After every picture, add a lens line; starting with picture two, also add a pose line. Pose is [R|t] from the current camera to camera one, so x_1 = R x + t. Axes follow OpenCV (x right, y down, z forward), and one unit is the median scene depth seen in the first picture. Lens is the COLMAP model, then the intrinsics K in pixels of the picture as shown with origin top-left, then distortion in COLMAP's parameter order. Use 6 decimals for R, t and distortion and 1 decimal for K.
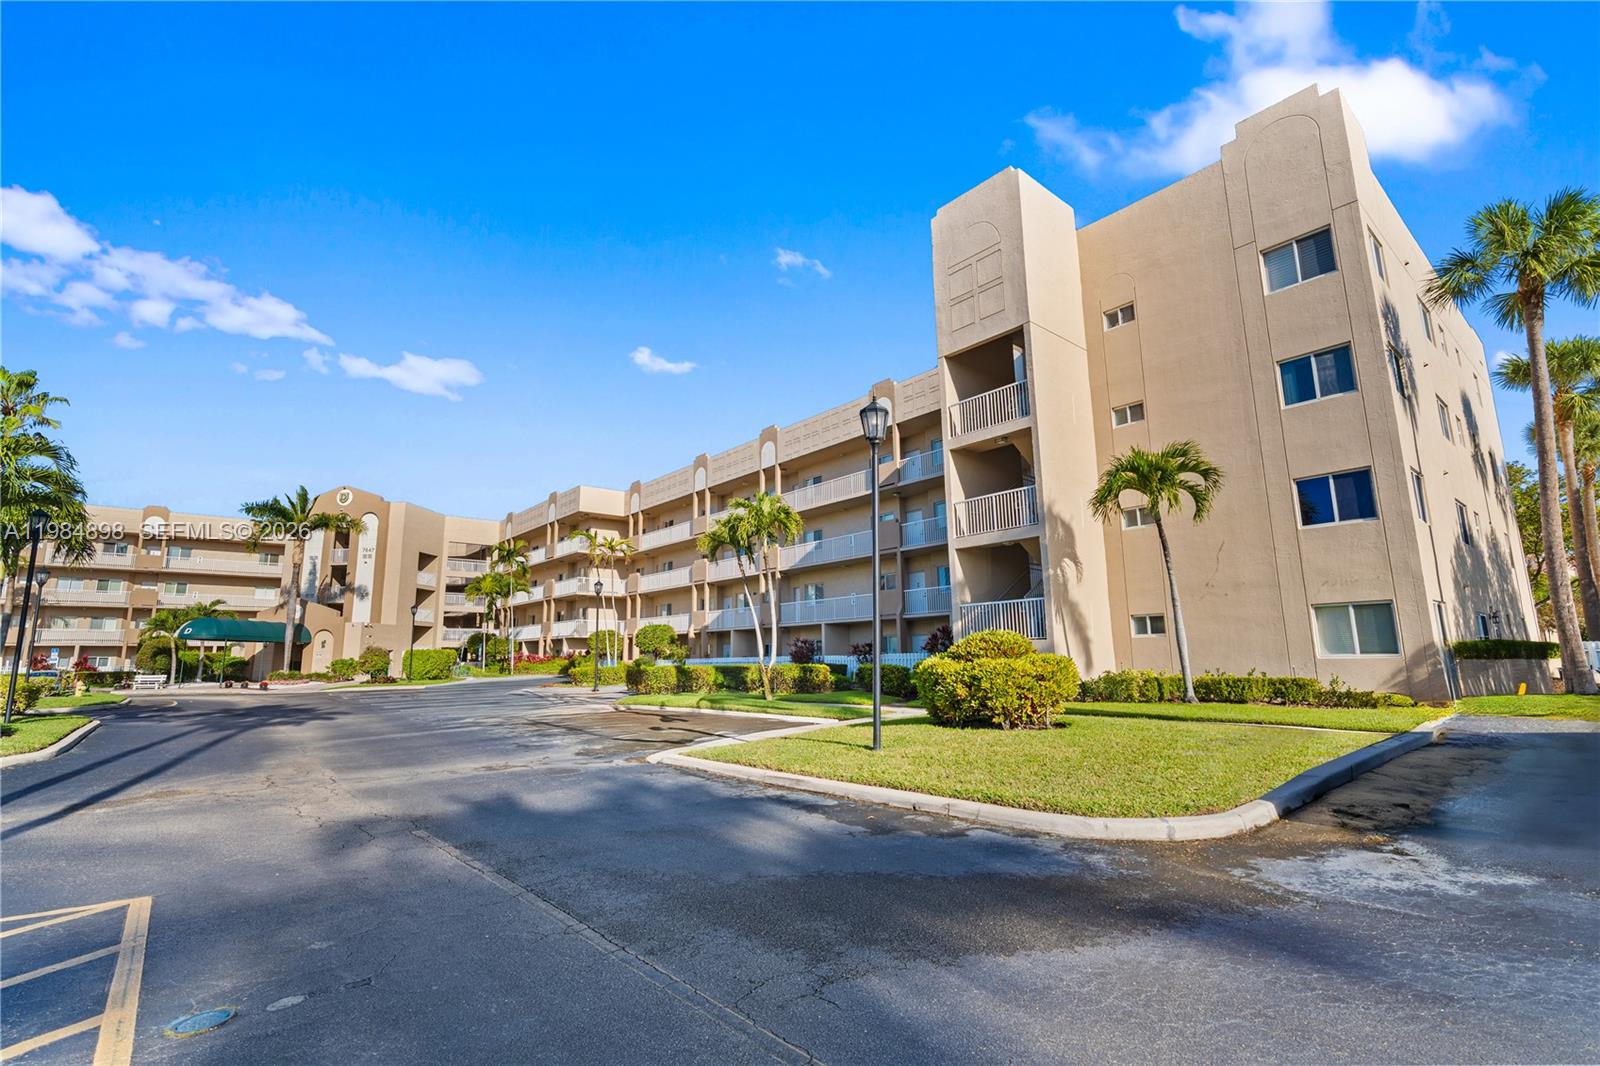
lens RADIAL K [[726.4, 0, 800.0], [0, 726.4, 533.0], [0, 0, 1]] dist [-0.001737, -0.000155]
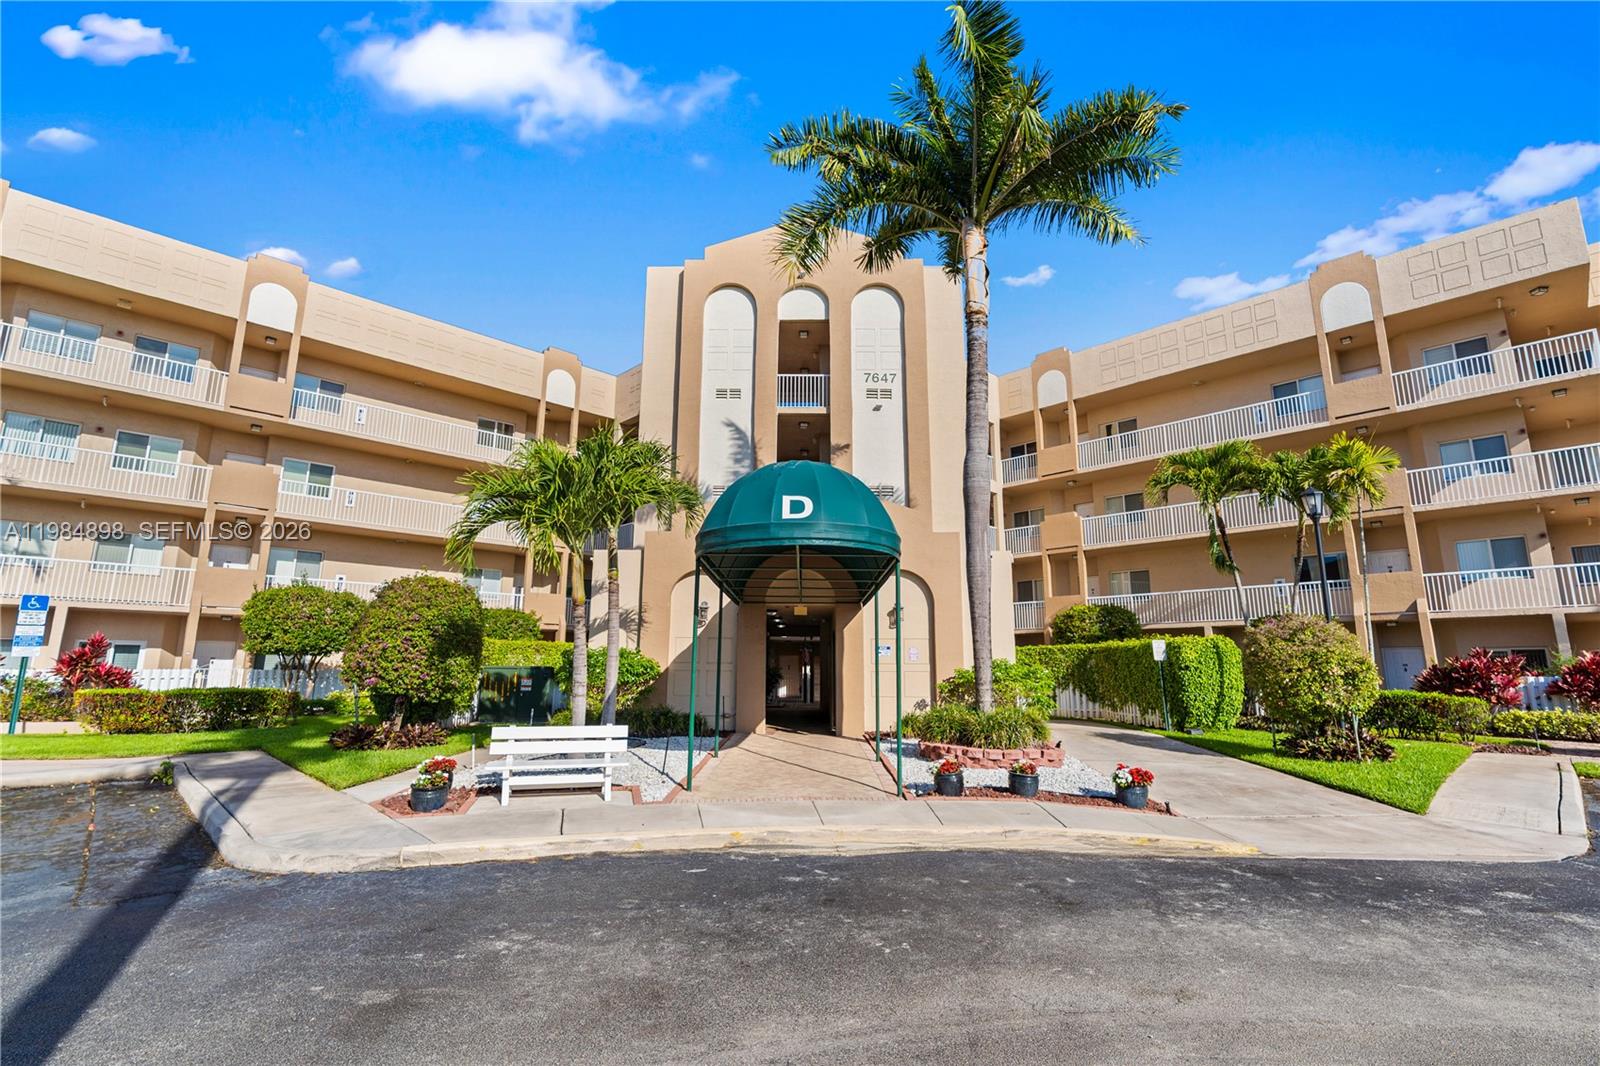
lens RADIAL K [[718.0, 0, 800.0], [0, 718.0, 533.0], [0, 0, 1]] dist [0.000444, 0.000020]
pose [[0.996988, 0.028961, 0.071941, -0.646263], [-0.026978, 0.999233, -0.028382, 0.115001], [-0.072708, 0.026355, 0.997005, 0.610336]]
